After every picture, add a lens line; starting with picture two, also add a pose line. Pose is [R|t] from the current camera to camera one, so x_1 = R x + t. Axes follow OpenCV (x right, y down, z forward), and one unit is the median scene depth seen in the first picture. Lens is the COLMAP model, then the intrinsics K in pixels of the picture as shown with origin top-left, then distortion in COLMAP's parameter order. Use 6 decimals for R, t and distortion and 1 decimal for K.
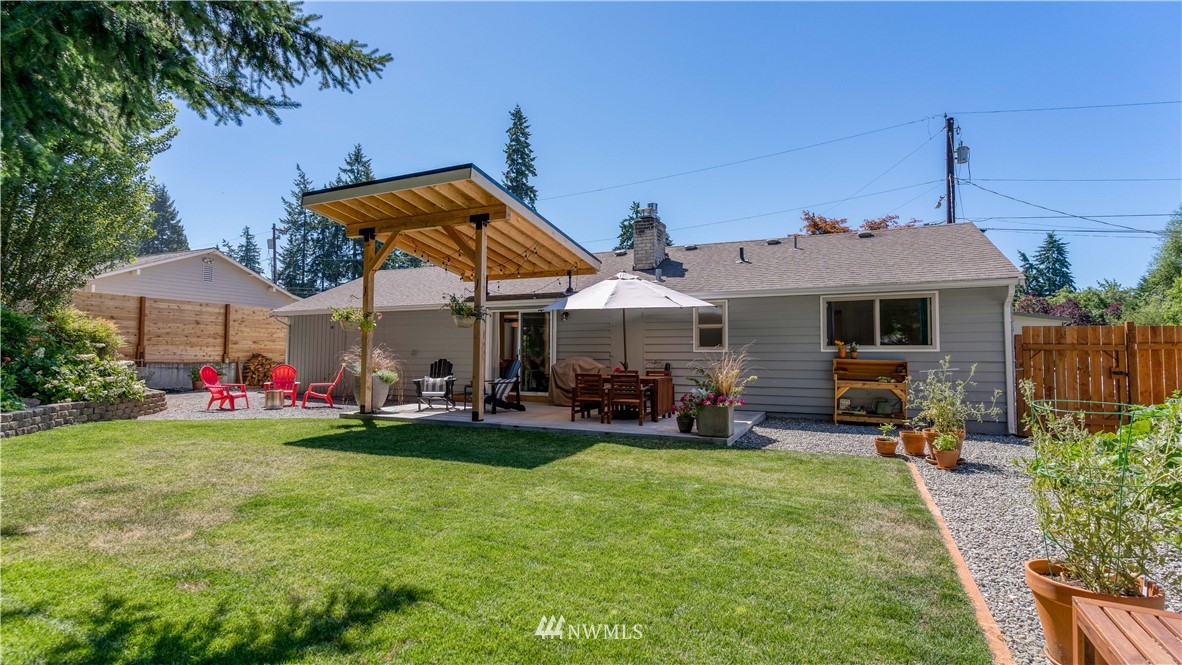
lens RADIAL K [[571.6, 0, 593.6], [0, 571.6, 329.6], [0, 0, 1]] dist [0.004127, -0.000137]
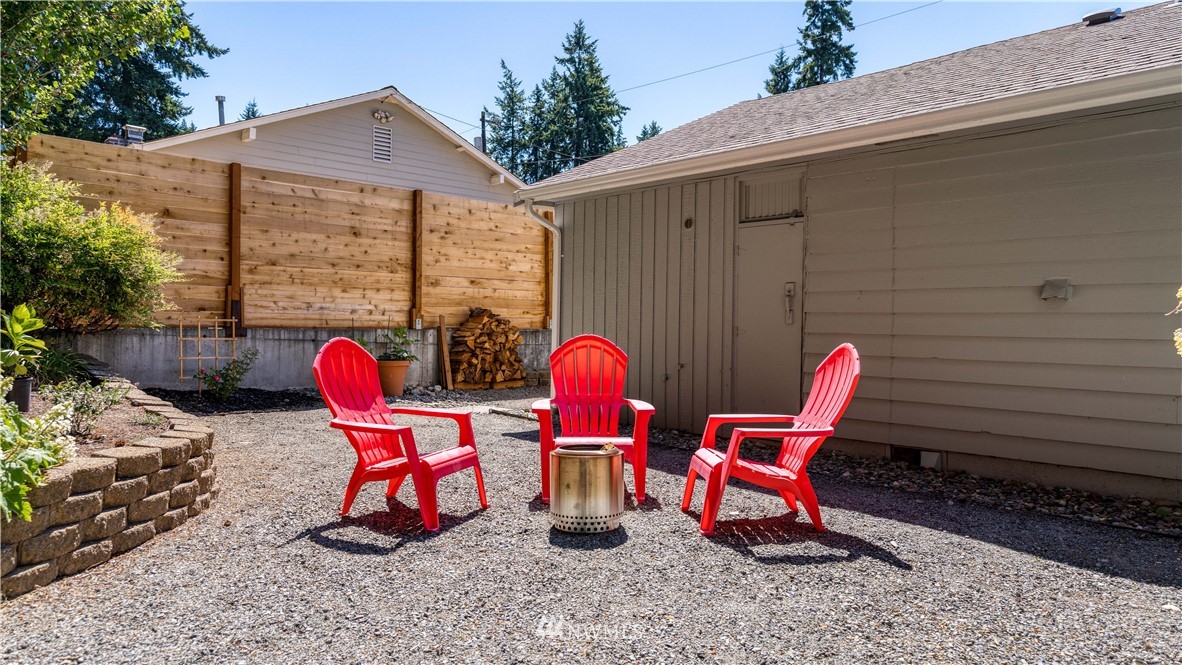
lens RADIAL K [[799.7, 0, 591.2], [0, 799.7, 329.0], [0, 0, 1]] dist [0.009757, 0.000128]
pose [[0.934068, 0.007585, -0.357015, -0.326919], [0.010743, 0.998725, 0.049326, 0.031571], [0.356934, -0.049909, 0.932795, 0.520827]]
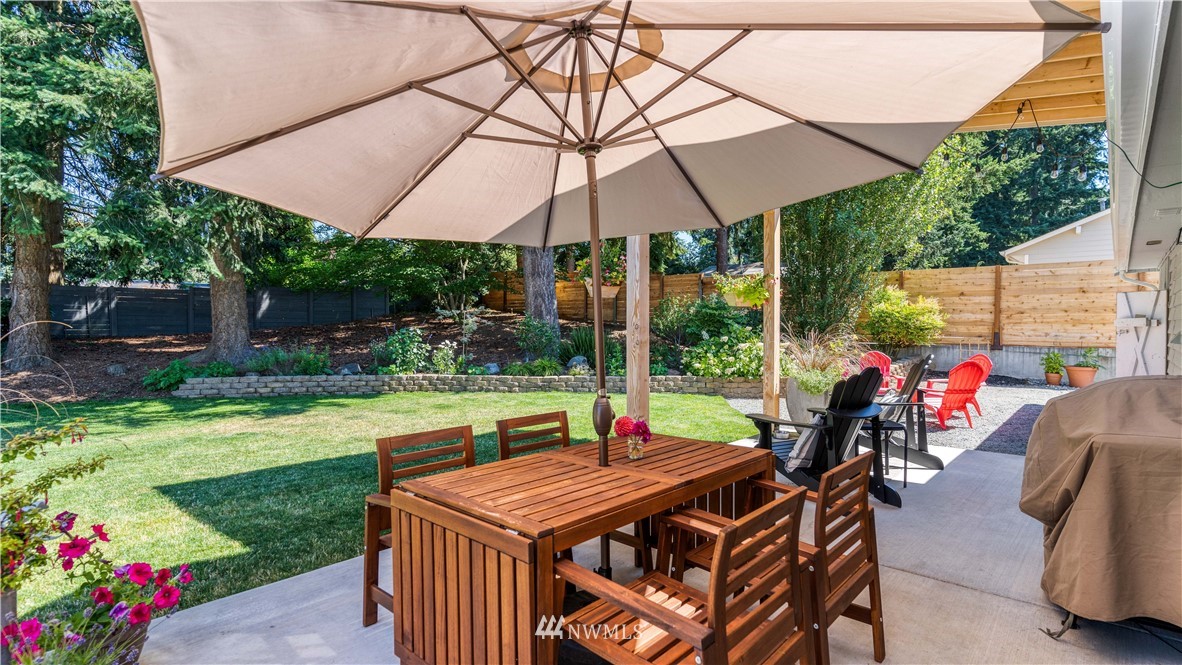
lens RADIAL K [[571.6, 0, 591.6], [0, 571.6, 332.4], [0, 0, 1]] dist [0.004127, -0.000137]
pose [[-0.297168, 0.004407, -0.954815, 0.166780], [0.042253, 0.999070, -0.008540, 0.019731], [0.953890, -0.042882, -0.297078, 0.637448]]
